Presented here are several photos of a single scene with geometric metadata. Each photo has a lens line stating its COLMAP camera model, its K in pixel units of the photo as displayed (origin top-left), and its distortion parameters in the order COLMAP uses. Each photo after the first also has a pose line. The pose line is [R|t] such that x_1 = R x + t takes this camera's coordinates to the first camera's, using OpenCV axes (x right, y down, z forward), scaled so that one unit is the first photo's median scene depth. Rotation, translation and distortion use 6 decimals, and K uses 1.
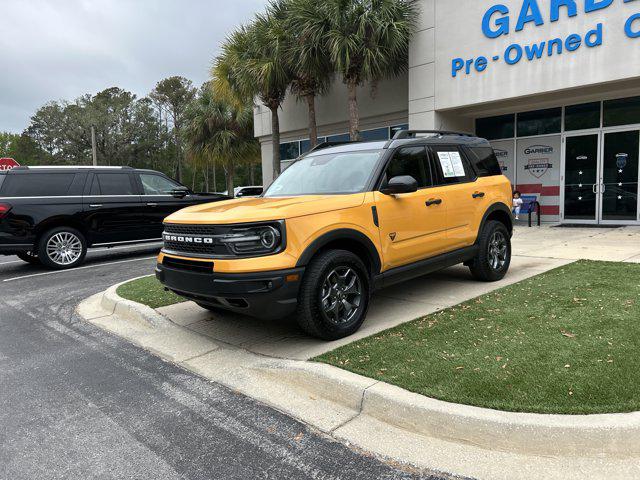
lens RADIAL K [[482.8, 0, 327.6], [0, 482.8, 231.3], [0, 0, 1]] dist [0.057381, -0.071720]
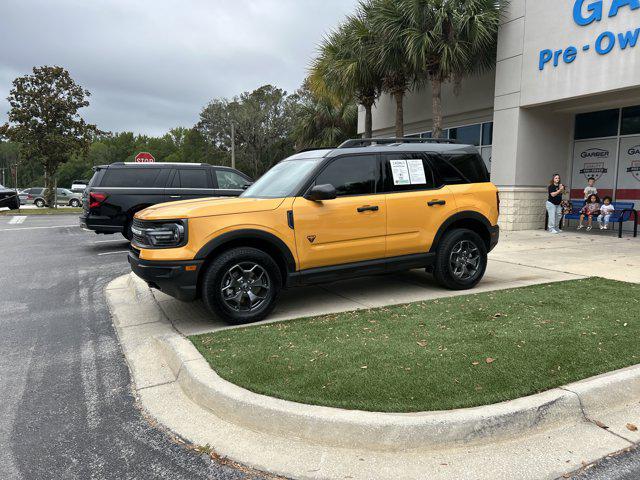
lens RADIAL K [[480.8, 0, 324.1], [0, 480.8, 240.6], [0, 0, 1]] dist [0.065119, -0.072339]
pose [[0.954280, 0.063450, -0.292102, 0.185553], [-0.053610, 0.997696, 0.041579, -0.012646], [0.294068, -0.024018, 0.955483, -0.014824]]
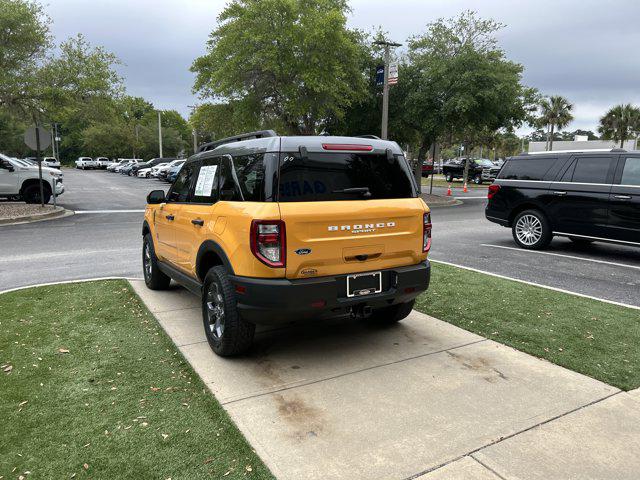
lens RADIAL K [[480.8, 0, 324.1], [0, 480.8, 240.6], [0, 0, 1]] dist [0.065119, -0.072339]
pose [[-0.250876, 0.182860, -0.950591, 0.483521], [-0.070058, 0.975991, 0.206236, -0.106357], [0.965481, 0.118336, -0.232042, 0.664617]]
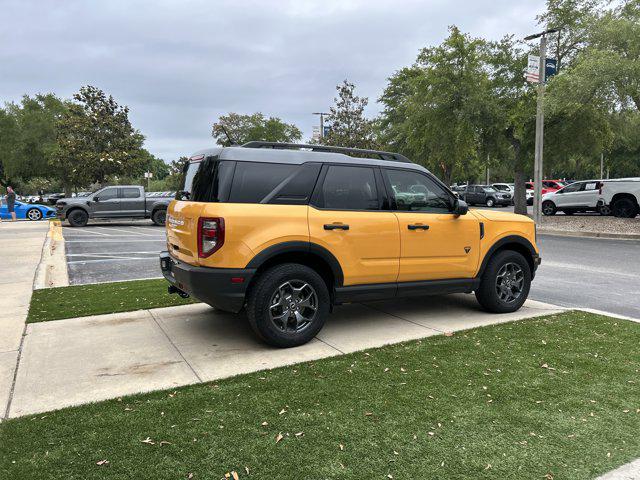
lens RADIAL K [[480.8, 0, 324.1], [0, 480.8, 240.6], [0, 0, 1]] dist [0.065119, -0.072339]
pose [[-0.961285, 0.018287, 0.274949, -0.058857], [0.067333, 0.983137, 0.170023, -0.095372], [-0.267203, 0.181953, -0.946306, 0.962986]]
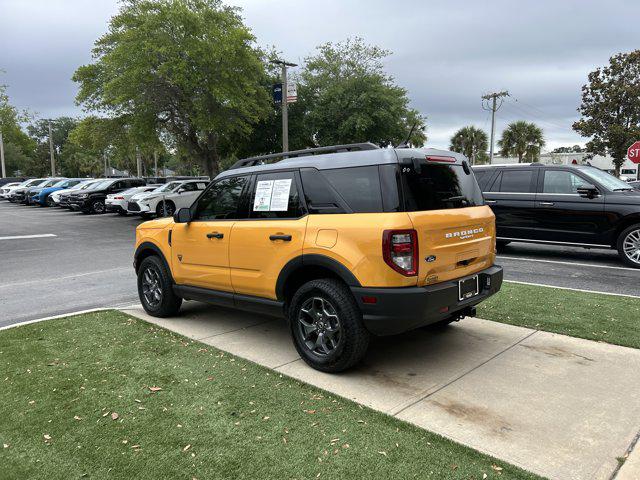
lens RADIAL K [[480.8, 0, 324.1], [0, 480.8, 240.6], [0, 0, 1]] dist [0.065119, -0.072339]
pose [[0.030694, 0.155340, -0.987384, 0.506106], [-0.066851, 0.985957, 0.153037, -0.091377], [0.997291, 0.061311, 0.040647, 0.499717]]
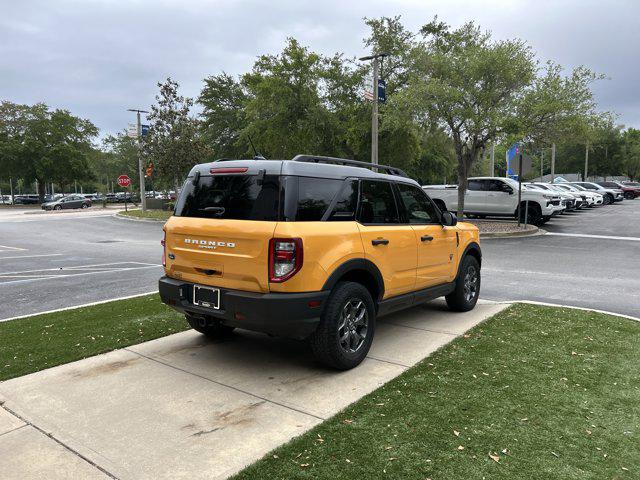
lens RADIAL K [[480.8, 0, 324.1], [0, 480.8, 240.6], [0, 0, 1]] dist [0.065119, -0.072339]
pose [[-0.989145, 0.059342, -0.134427, 0.133197], [0.033635, 0.981976, 0.185991, -0.114609], [0.143041, 0.179451, -0.973312, 0.964416]]
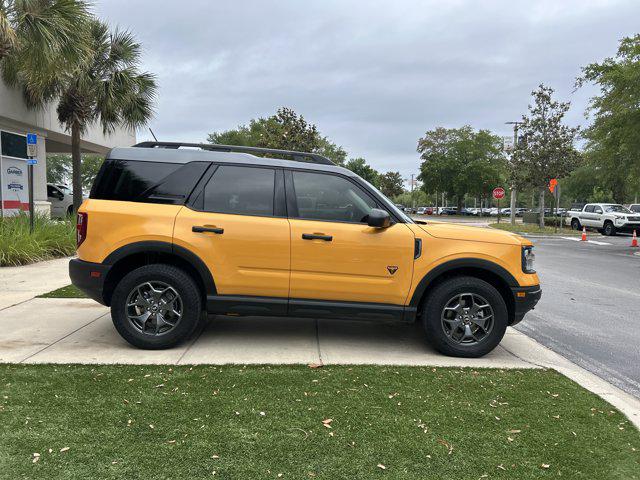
lens RADIAL K [[480.8, 0, 324.1], [0, 480.8, 240.6], [0, 0, 1]] dist [0.065119, -0.072339]
pose [[-0.745380, -0.032456, 0.665849, -0.269109], [0.055764, 0.992278, 0.110792, -0.067353], [-0.664303, 0.119713, -0.737815, 0.805109]]
